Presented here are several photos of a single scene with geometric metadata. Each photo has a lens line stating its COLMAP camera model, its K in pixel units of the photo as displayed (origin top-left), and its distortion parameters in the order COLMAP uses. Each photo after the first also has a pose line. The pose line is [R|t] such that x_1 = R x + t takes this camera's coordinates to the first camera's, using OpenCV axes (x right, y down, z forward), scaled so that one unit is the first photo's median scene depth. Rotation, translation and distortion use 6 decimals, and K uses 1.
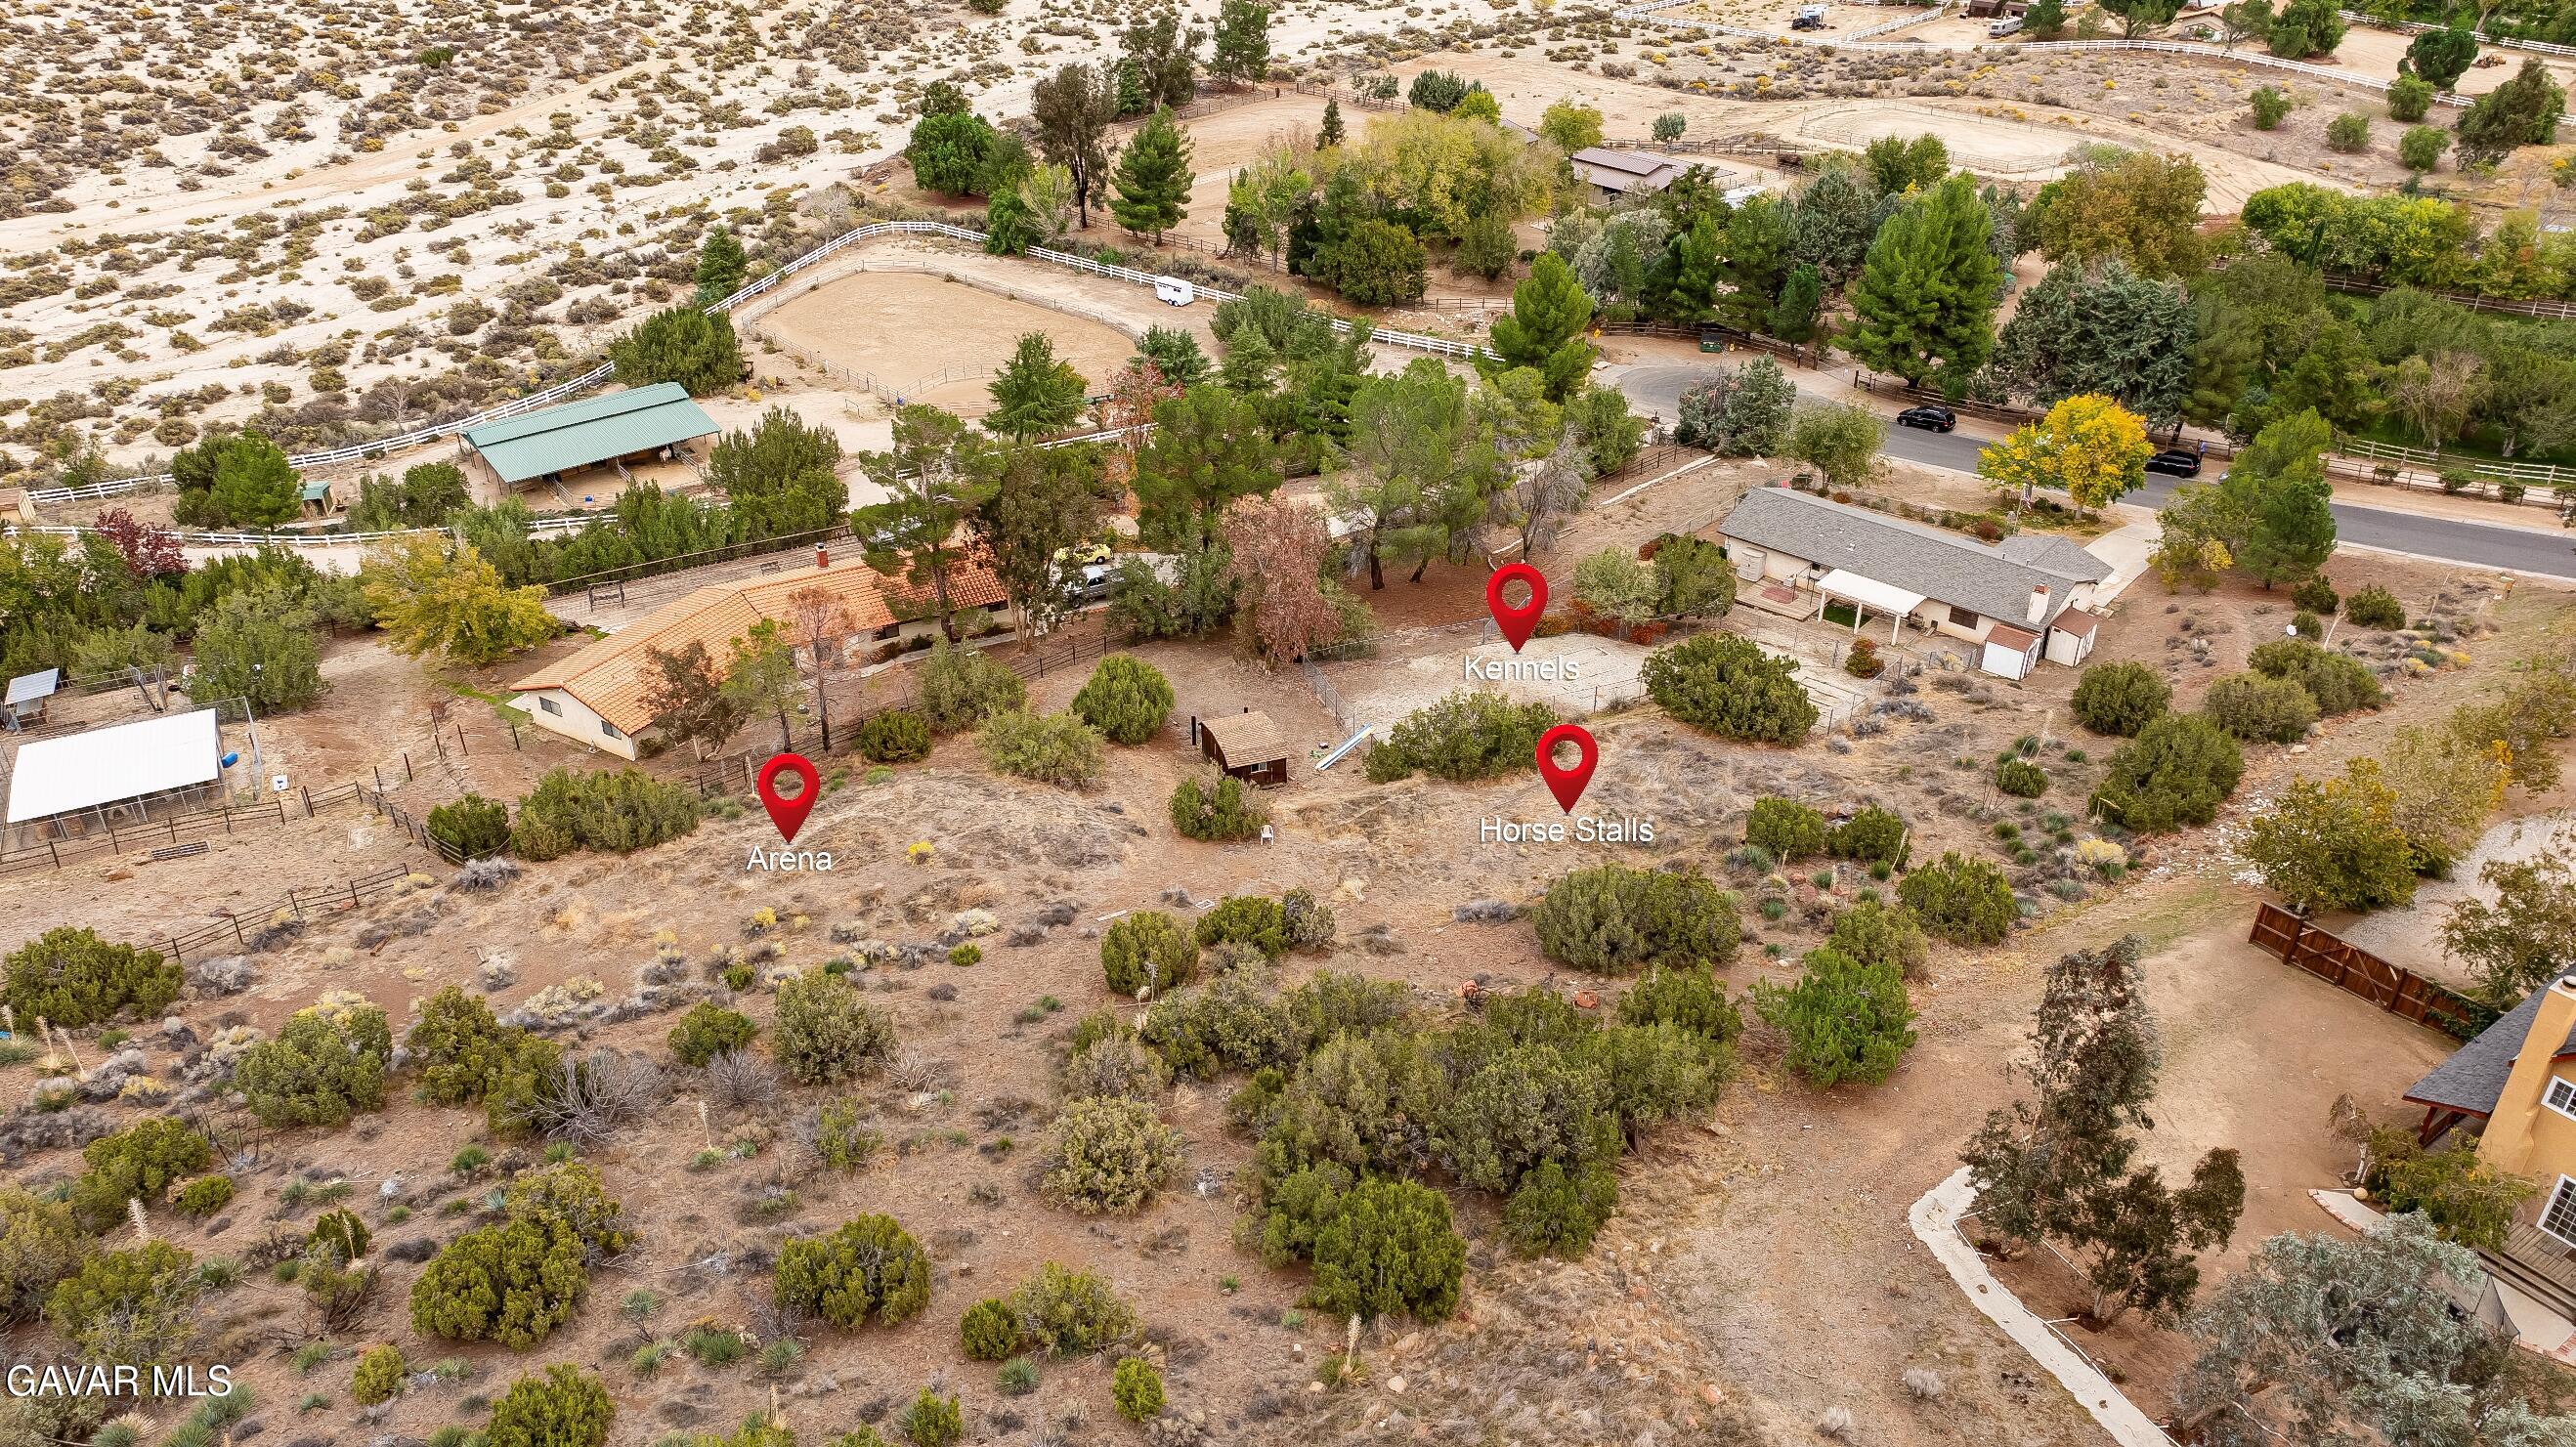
lens RADIAL K [[1825.3, 0, 1277.0], [0, 1825.3, 728.3], [0, 0, 1]] dist [-0.024737, 0.009797]
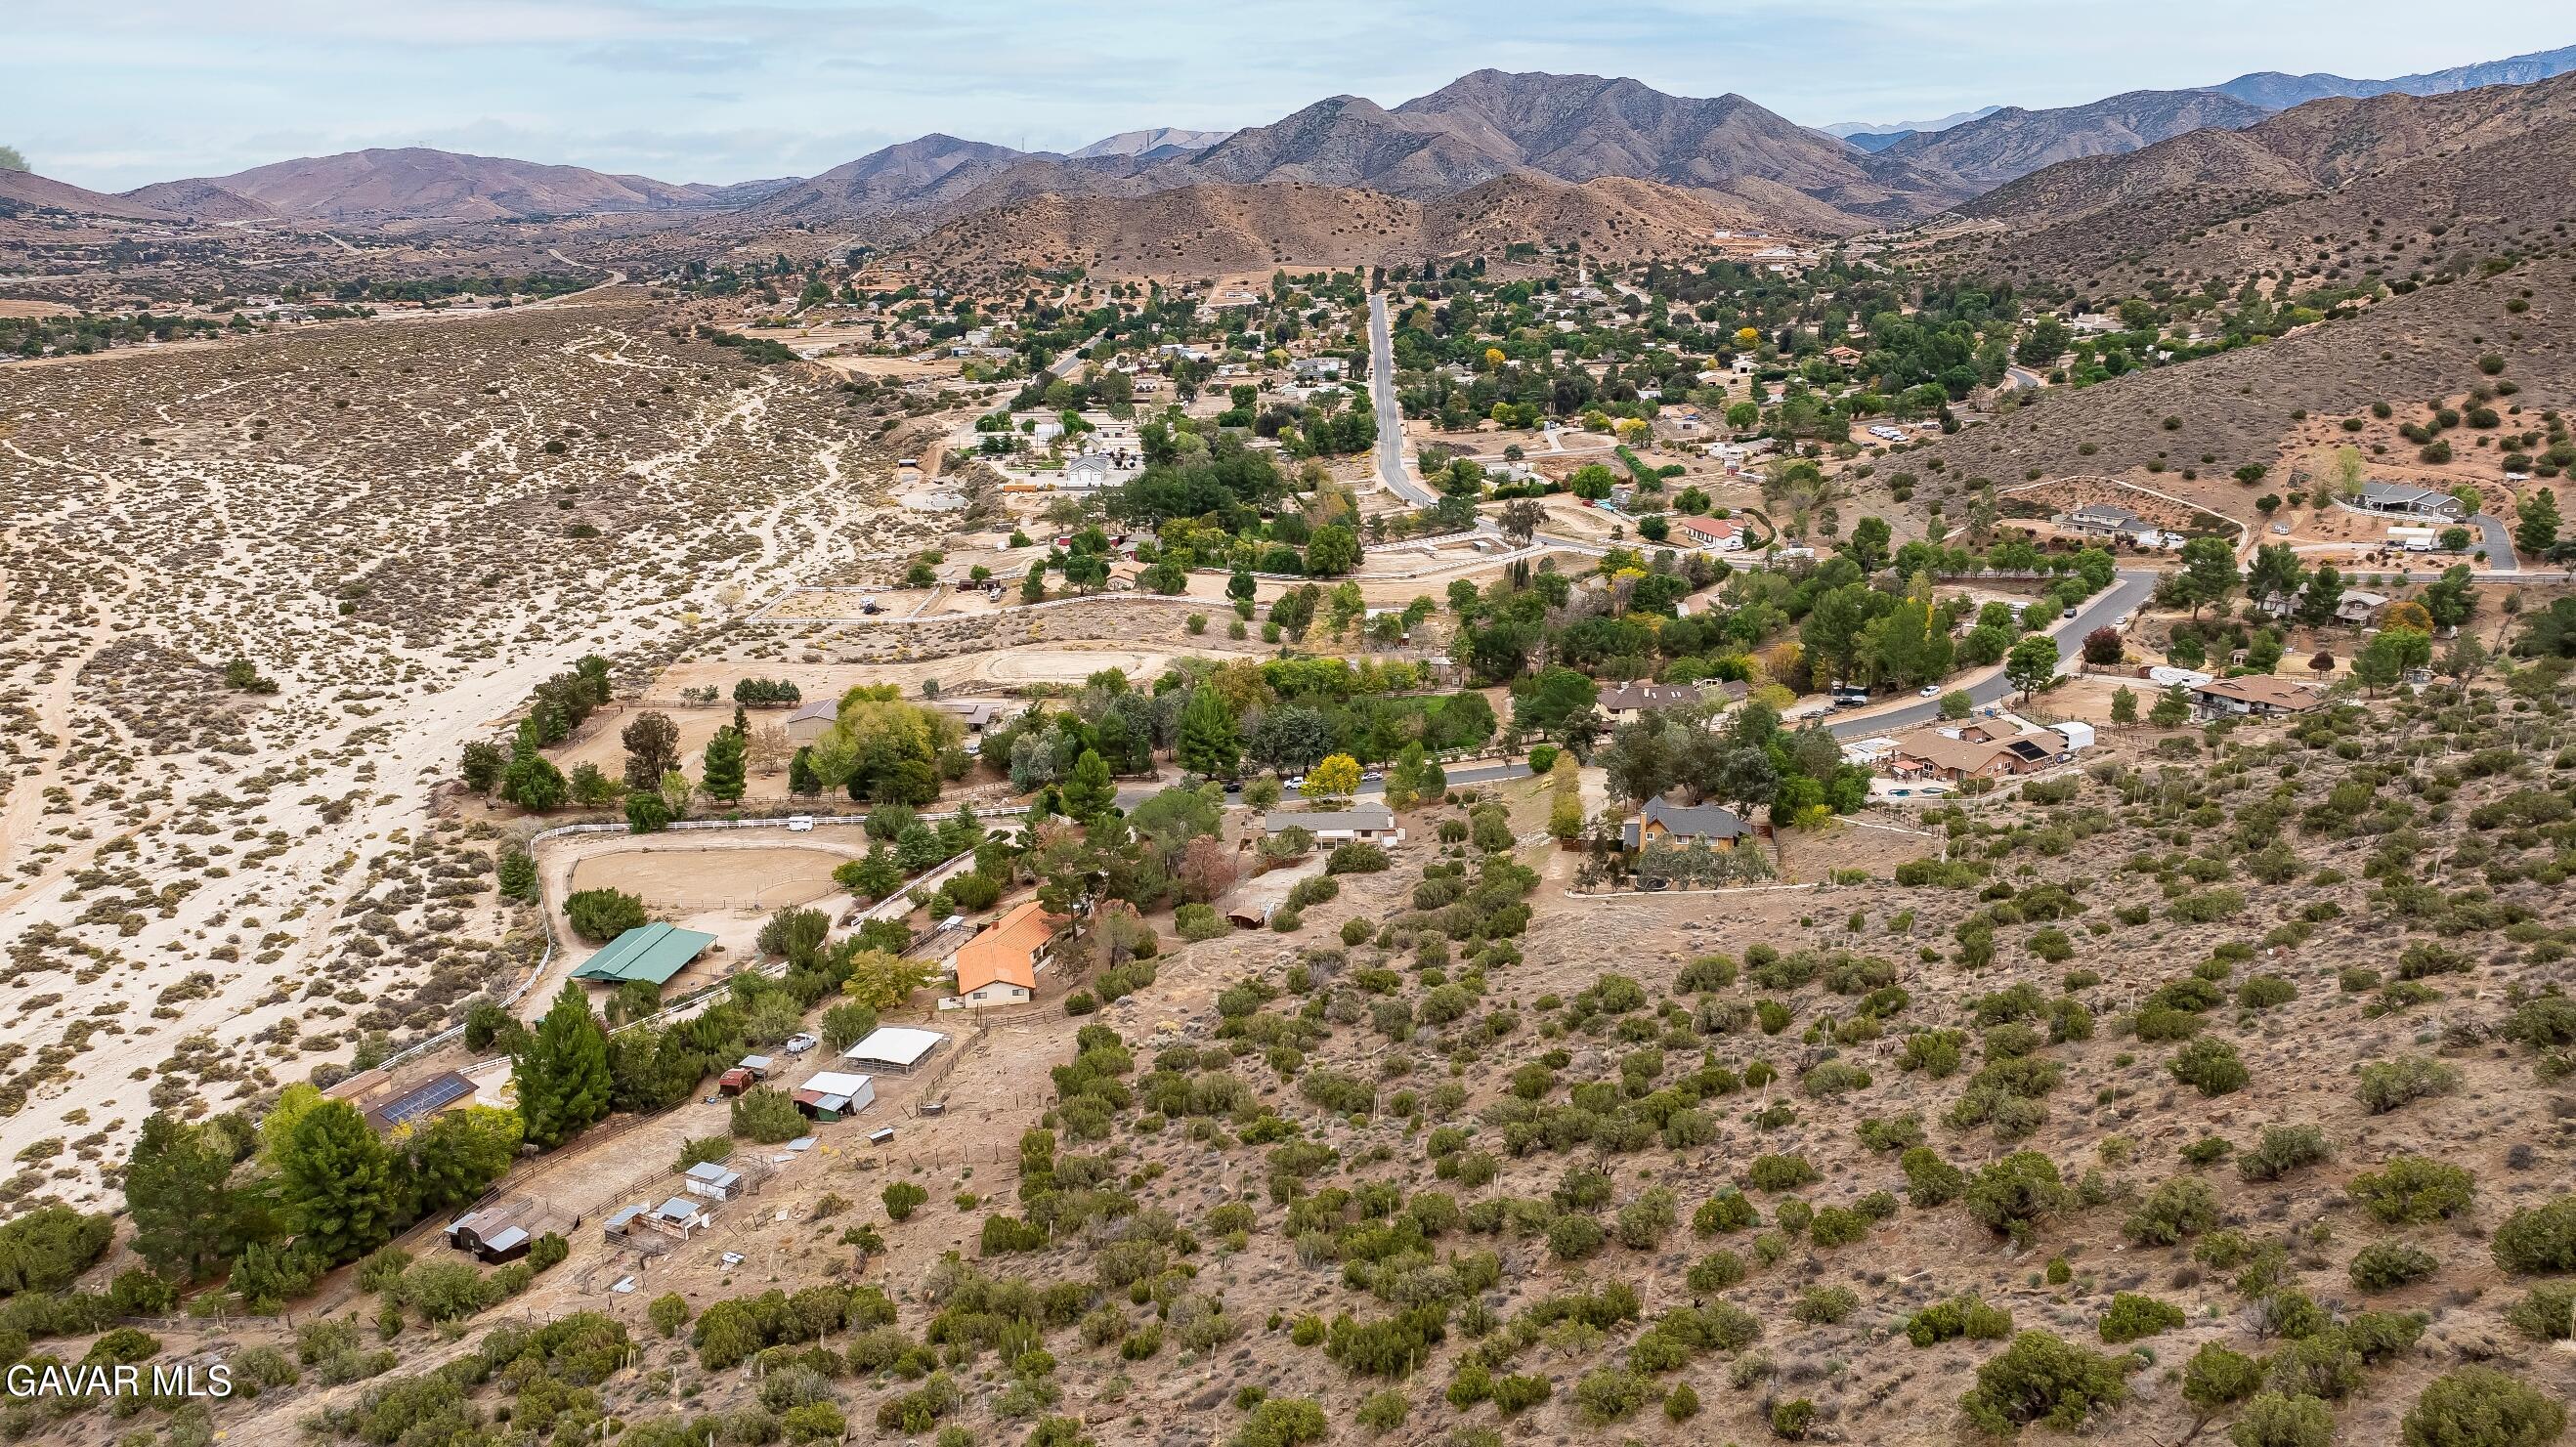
lens RADIAL K [[1825.3, 0, 1277.0], [0, 1825.3, 728.3], [0, 0, 1]] dist [-0.024737, 0.009797]
pose [[0.732882, -0.183466, 0.655152, -1.039940], [0.350176, 0.927331, -0.132036, 0.074315], [-0.583319, 0.326185, 0.743870, -0.701369]]
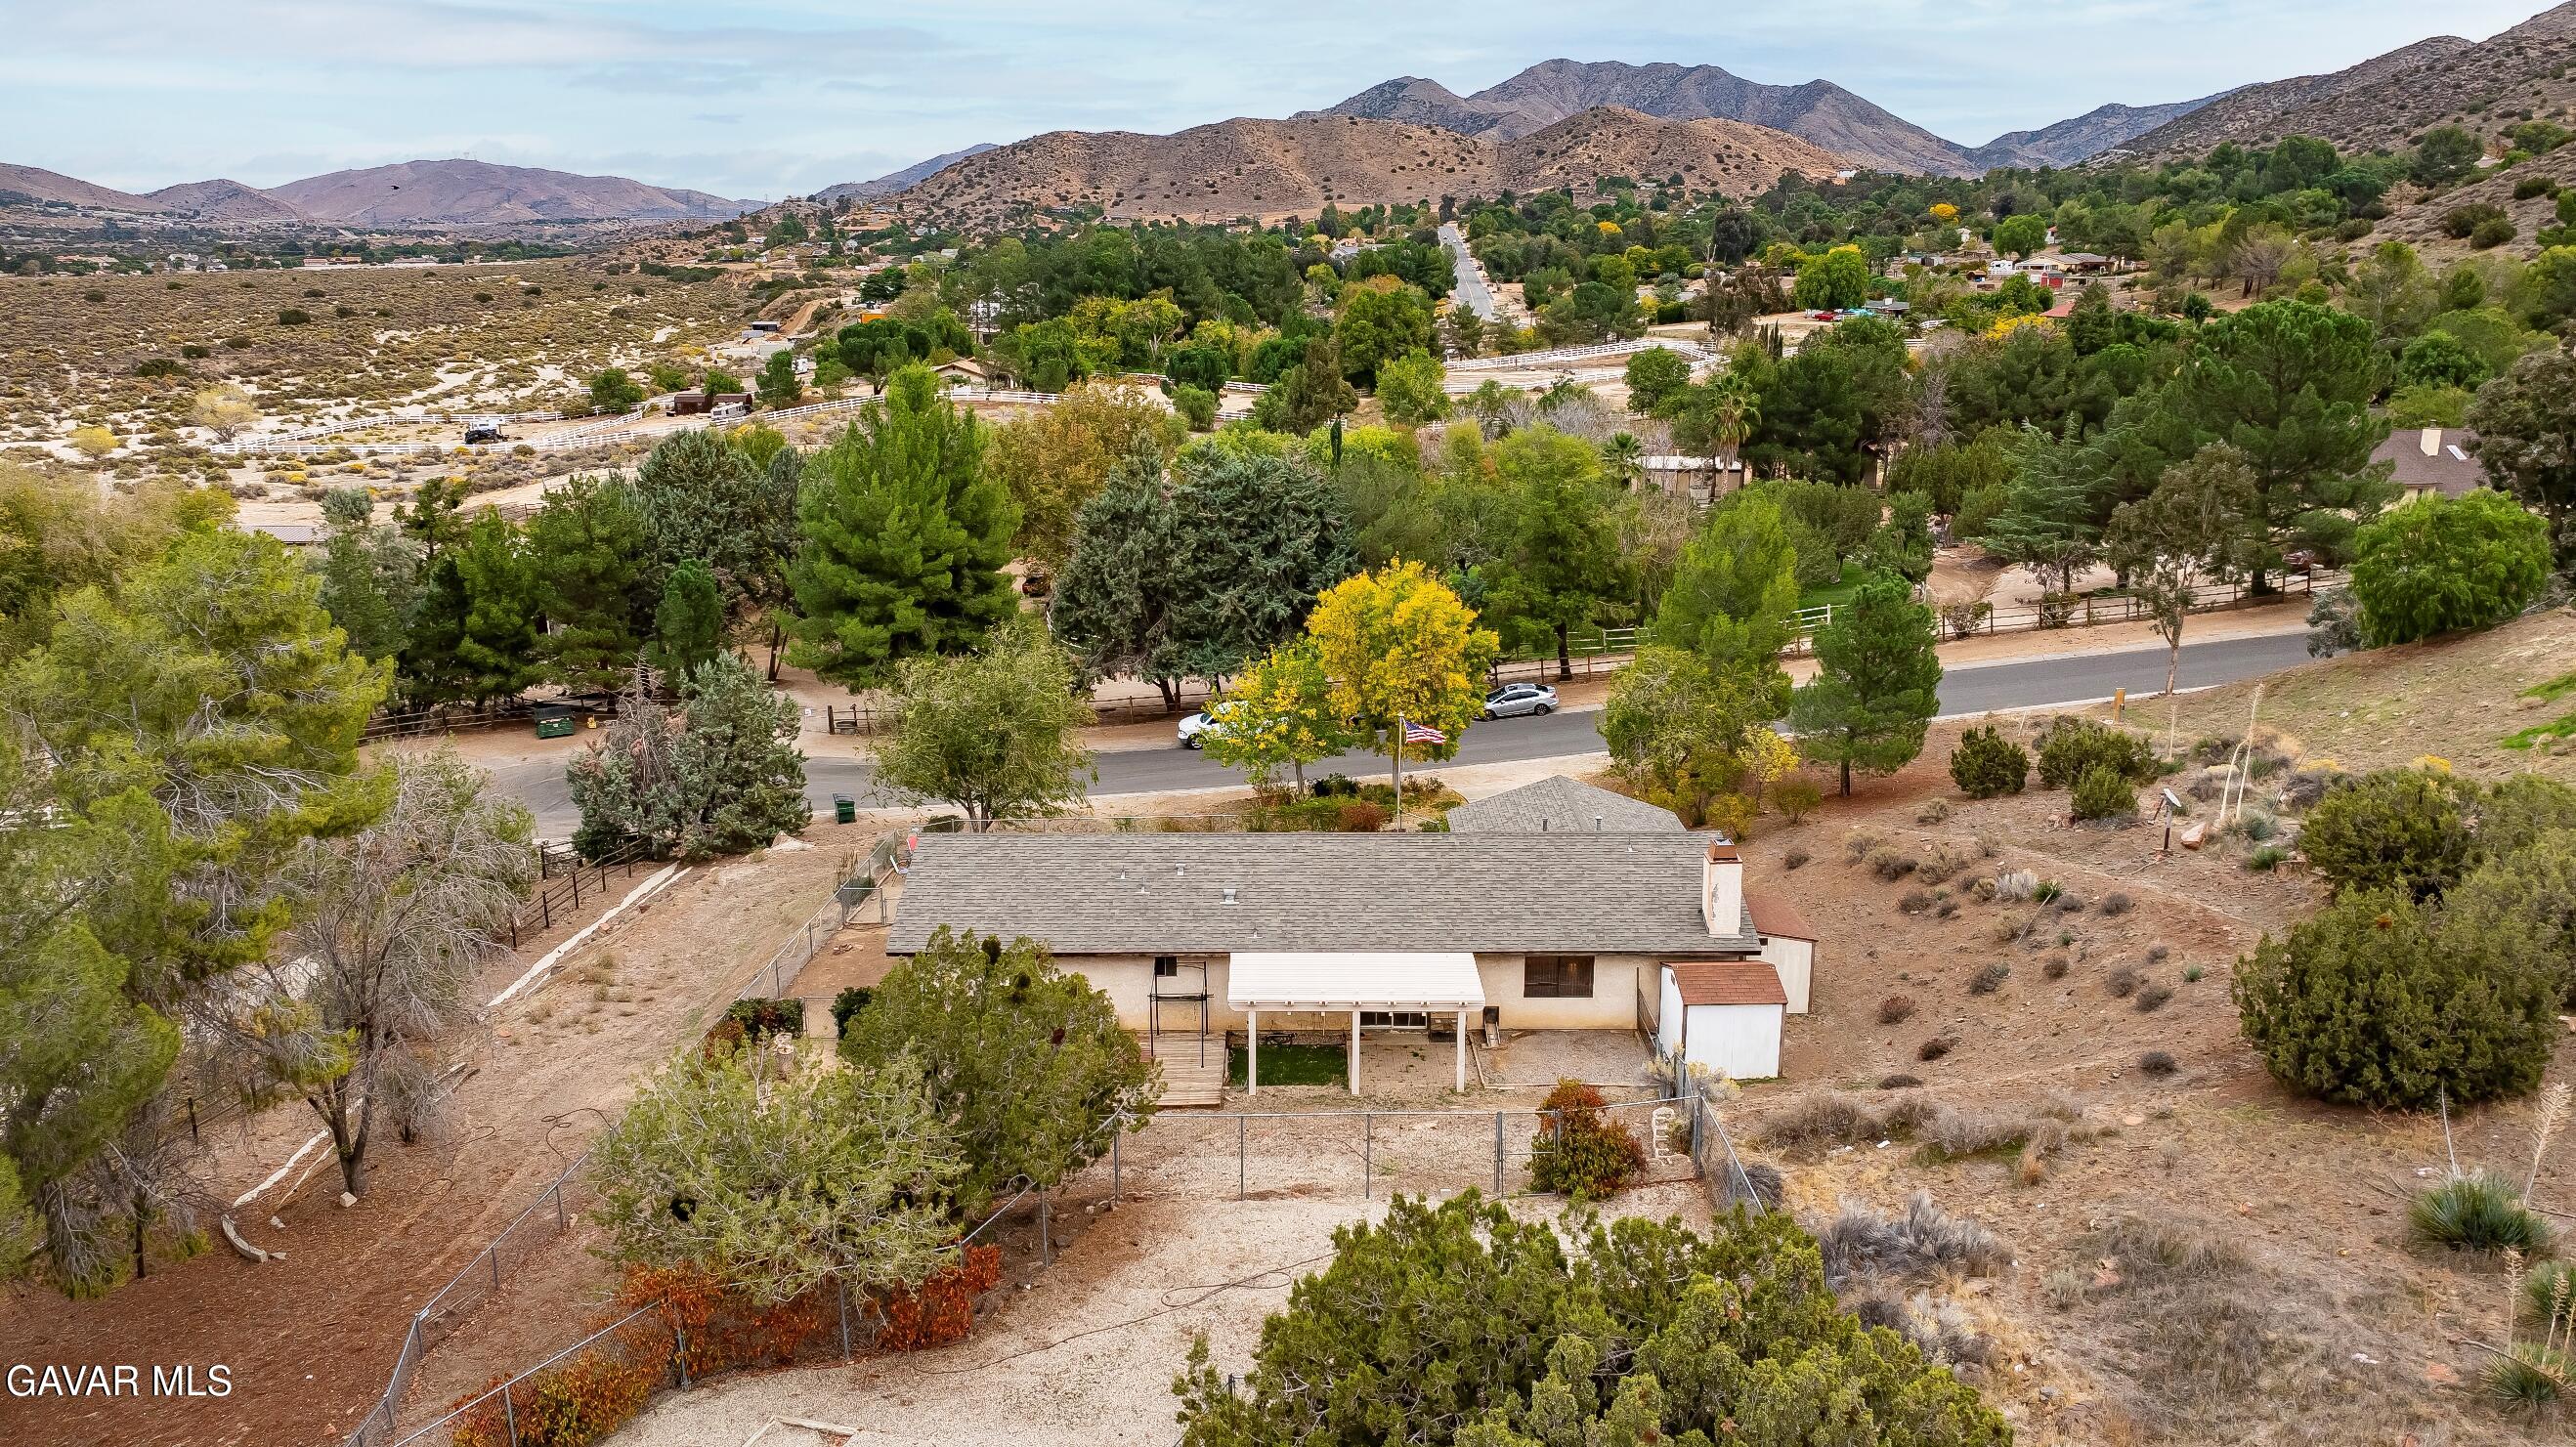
lens RADIAL K [[1825.3, 0, 1277.0], [0, 1825.3, 728.3], [0, 0, 1]] dist [-0.024737, 0.009797]
pose [[0.754594, -0.166485, 0.634721, 0.054492], [0.338234, 0.927564, -0.158815, -0.049043], [-0.562304, 0.334525, 0.756245, 0.500403]]
